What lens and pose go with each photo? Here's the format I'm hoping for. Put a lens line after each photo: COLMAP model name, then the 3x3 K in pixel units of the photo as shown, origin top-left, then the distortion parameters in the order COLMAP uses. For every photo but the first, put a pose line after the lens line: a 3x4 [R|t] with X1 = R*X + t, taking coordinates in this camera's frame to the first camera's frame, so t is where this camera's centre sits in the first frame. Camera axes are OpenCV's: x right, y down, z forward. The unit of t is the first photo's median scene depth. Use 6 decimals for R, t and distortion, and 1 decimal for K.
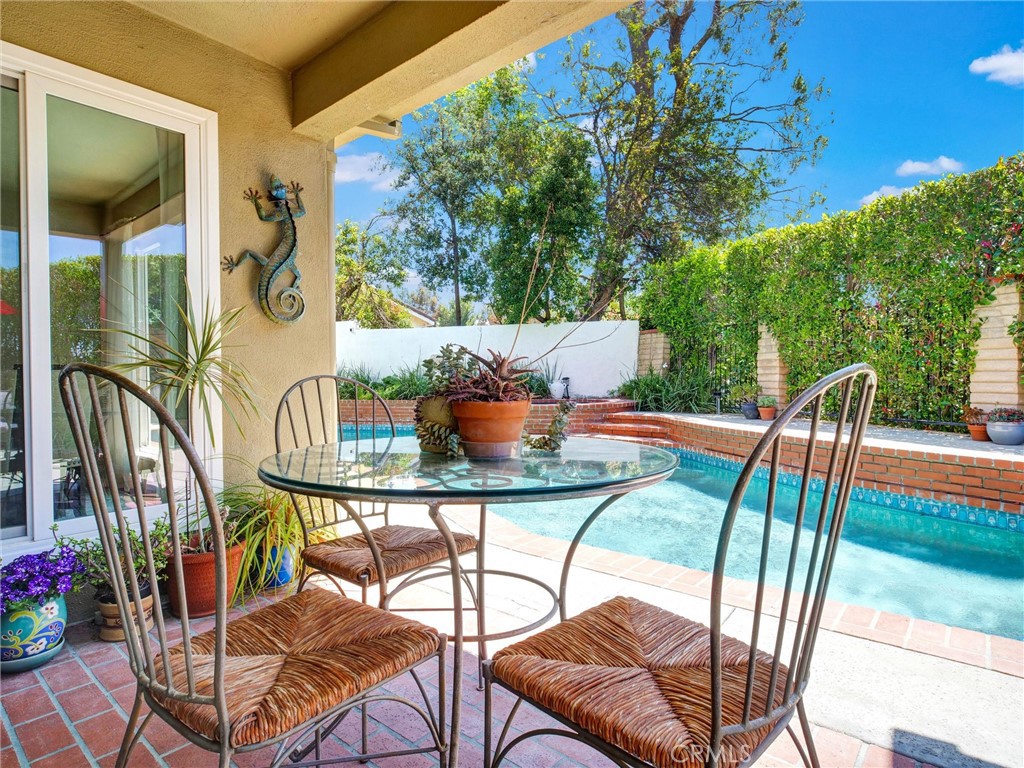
lens RADIAL K [[555.6, 0, 513.3], [0, 555.6, 381.0], [0, 0, 1]] dist [-0.002499, -0.000767]
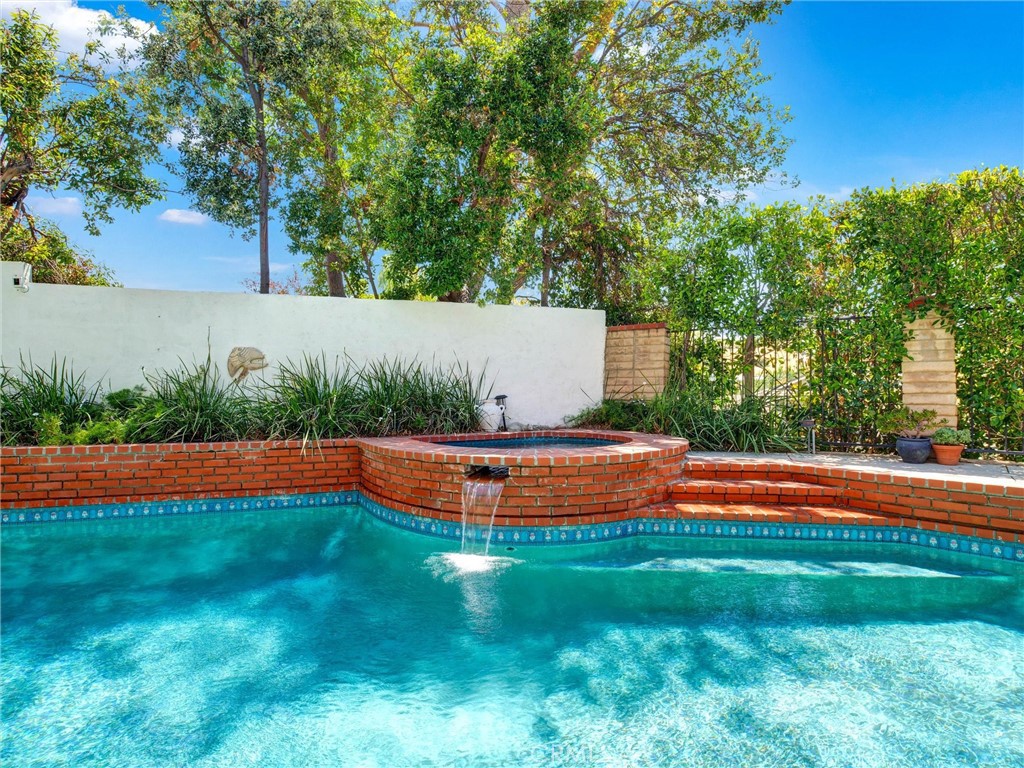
lens RADIAL K [[555.6, 0, 513.3], [0, 555.6, 381.0], [0, 0, 1]] dist [-0.002499, -0.000767]
pose [[0.831240, 0.010416, 0.555816, -0.236708], [0.002392, 0.999748, -0.022313, -0.009147], [-0.555908, 0.019878, 0.831006, 0.504653]]
